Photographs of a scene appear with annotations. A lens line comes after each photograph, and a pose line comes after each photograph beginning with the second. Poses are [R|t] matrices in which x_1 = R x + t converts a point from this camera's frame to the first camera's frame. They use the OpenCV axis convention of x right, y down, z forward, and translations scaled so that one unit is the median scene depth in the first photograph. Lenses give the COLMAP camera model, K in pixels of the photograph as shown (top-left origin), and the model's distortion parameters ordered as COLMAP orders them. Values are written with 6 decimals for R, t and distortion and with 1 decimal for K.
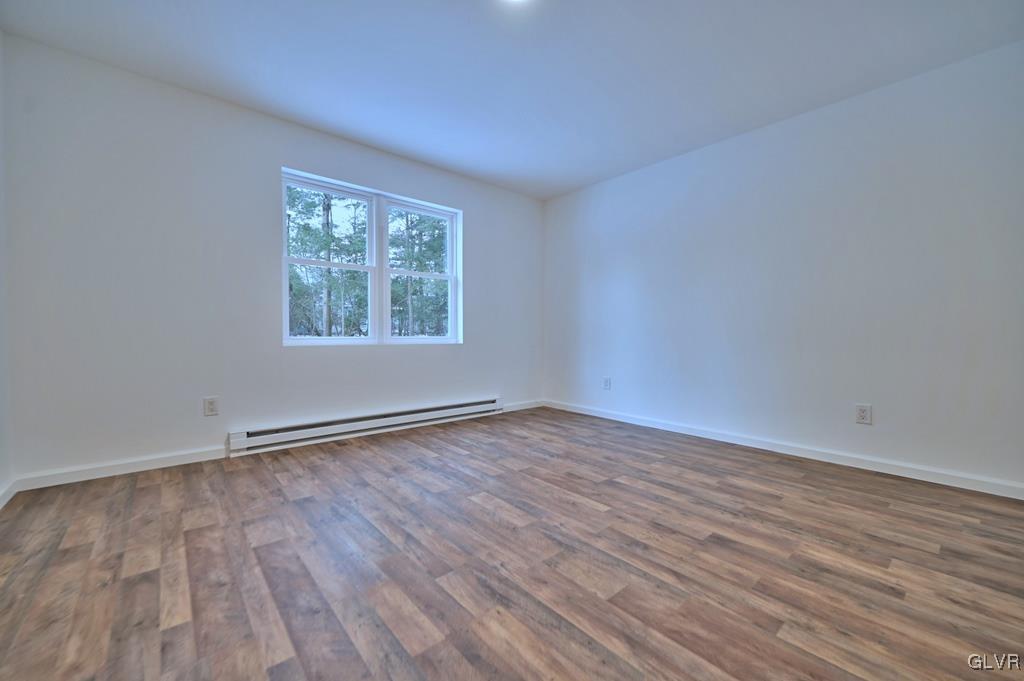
lens RADIAL K [[408.0, 0, 513.9], [0, 408.0, 366.7], [0, 0, 1]] dist [0.000909, 0.000084]
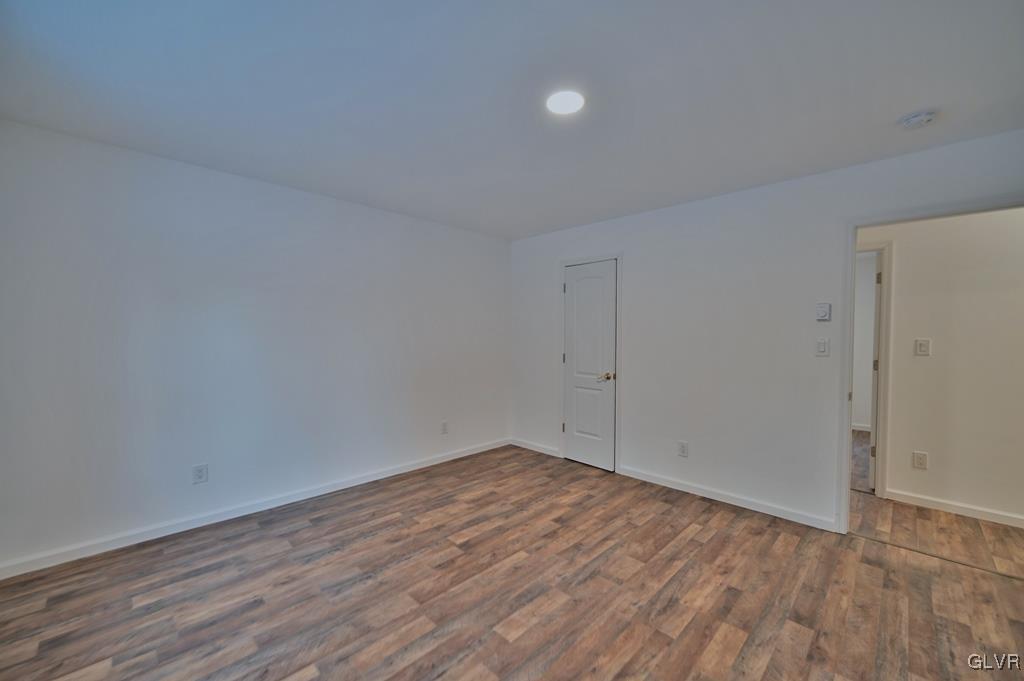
lens RADIAL K [[405.7, 0, 517.2], [0, 405.7, 333.1], [0, 0, 1]] dist [0.003195, -0.000328]
pose [[-0.088971, -0.002983, 0.996030, -1.029453], [0.069460, 0.997542, 0.009192, -0.337577], [-0.993609, 0.070002, -0.088545, 1.134051]]
